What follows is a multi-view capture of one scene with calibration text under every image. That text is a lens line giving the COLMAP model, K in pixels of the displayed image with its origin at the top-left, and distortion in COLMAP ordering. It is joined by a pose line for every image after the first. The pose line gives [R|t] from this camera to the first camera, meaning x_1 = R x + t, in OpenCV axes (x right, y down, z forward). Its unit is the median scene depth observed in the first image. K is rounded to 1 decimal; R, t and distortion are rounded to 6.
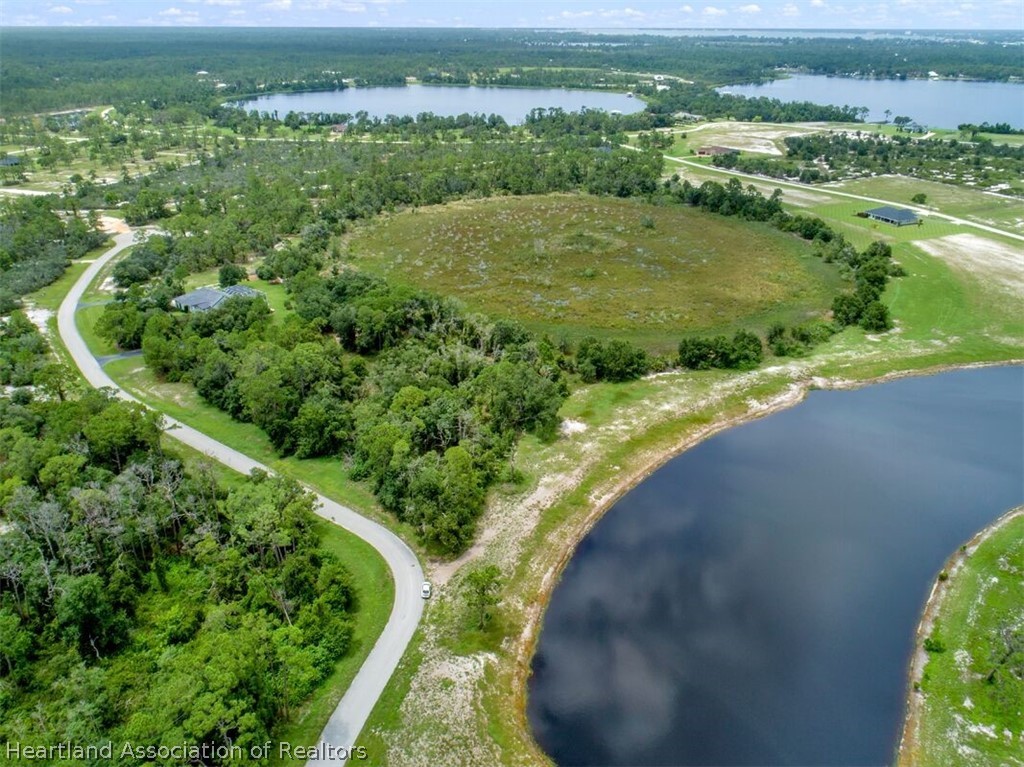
lens RADIAL K [[792.1, 0, 505.0], [0, 792.1, 383.9], [0, 0, 1]] dist [-0.021347, 0.010870]
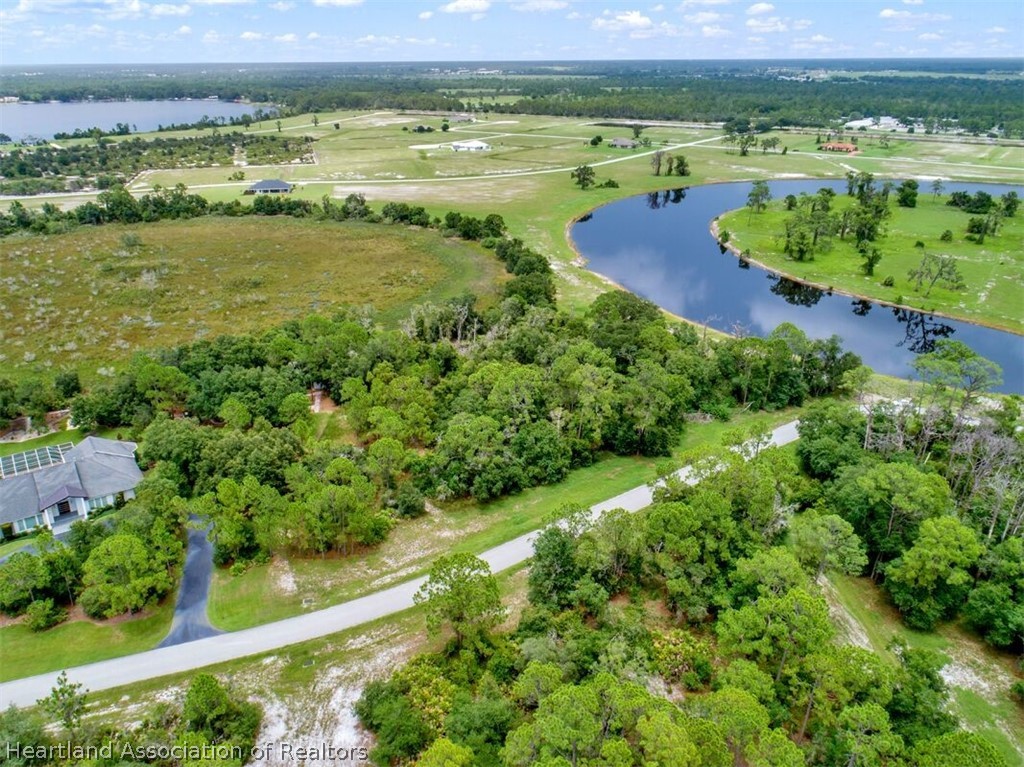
lens RADIAL K [[781.9, 0, 500.3], [0, 781.9, 384.1], [0, 0, 1]] dist [-0.015788, 0.005015]
pose [[0.288004, -0.385479, 0.876618, -0.401509], [0.418054, 0.874181, 0.247060, -0.095536], [-0.861560, 0.295320, 0.412918, 0.316780]]
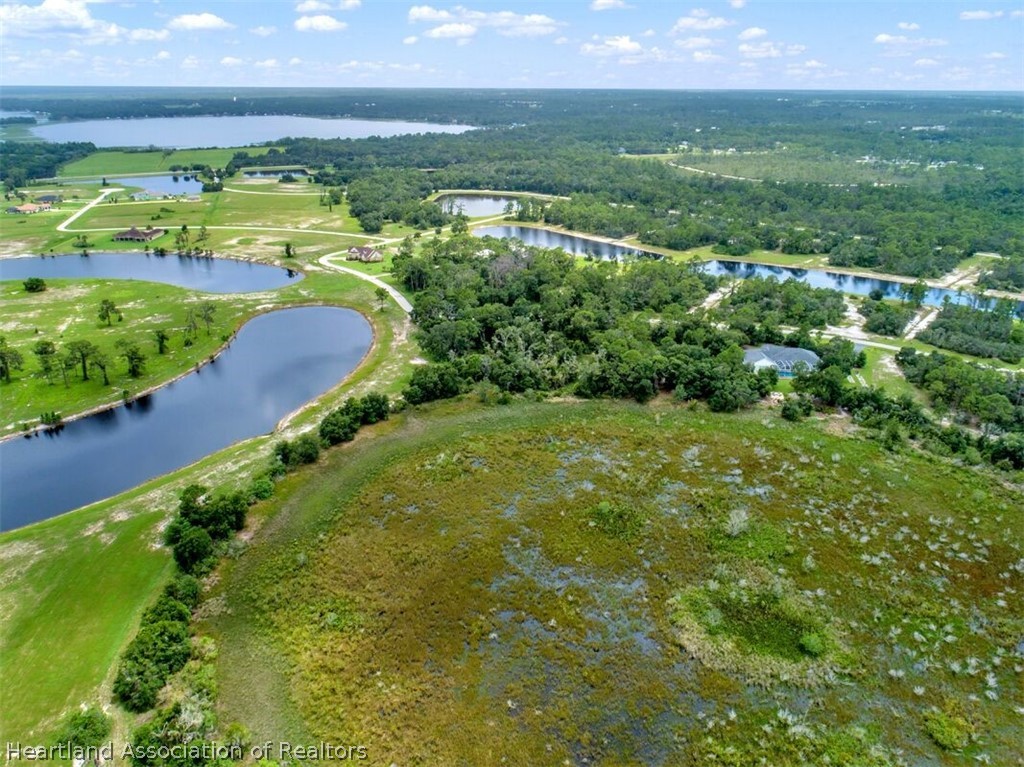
lens RADIAL K [[792.1, 0, 505.0], [0, 792.1, 383.9], [0, 0, 1]] dist [-0.021347, 0.010870]
pose [[-0.815878, 0.199358, -0.542769, 0.352366], [-0.256900, 0.715973, 0.649141, -0.427901], [0.518020, 0.669058, -0.532932, 0.851331]]
